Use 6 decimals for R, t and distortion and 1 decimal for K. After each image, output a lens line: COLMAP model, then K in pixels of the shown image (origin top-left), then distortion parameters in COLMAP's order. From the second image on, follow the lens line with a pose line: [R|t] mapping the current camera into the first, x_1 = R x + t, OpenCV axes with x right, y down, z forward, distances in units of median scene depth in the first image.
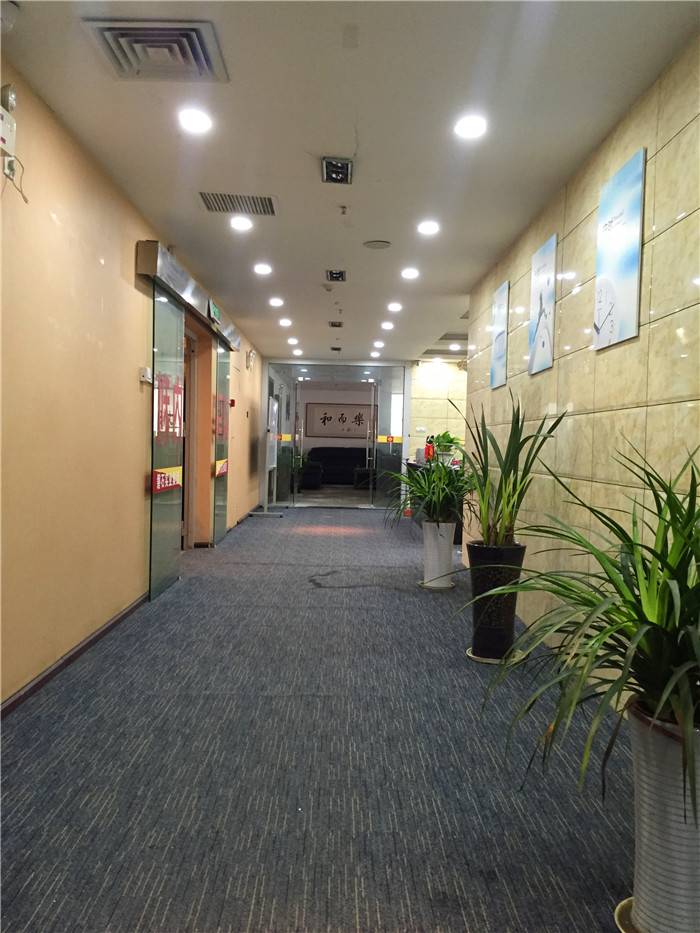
lens RADIAL K [[798.0, 0, 349.5], [0, 798.0, 490.1], [0, 0, 1]] dist [0.058746, -0.110287]
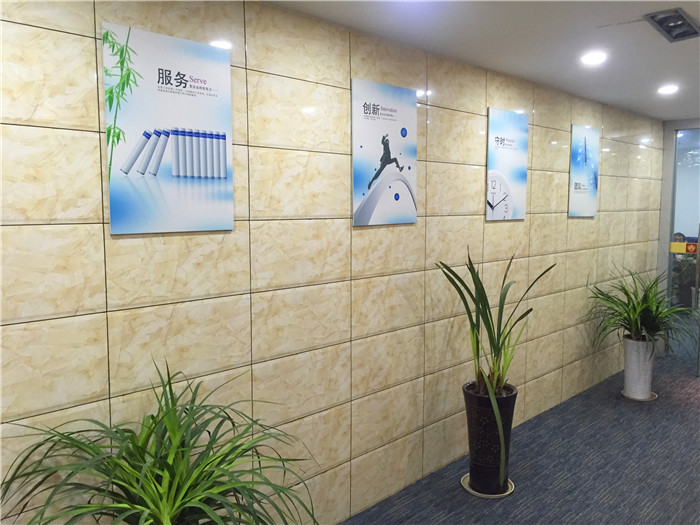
lens RADIAL K [[598.7, 0, 350.0], [0, 598.7, 262.5], [0, 0, 1]] dist [0.058746, -0.110287]
pose [[-0.709016, -0.092063, 0.699158, -0.322995], [0.022070, 0.988059, 0.152485, -0.310607], [-0.704847, 0.123545, -0.698518, 2.243315]]
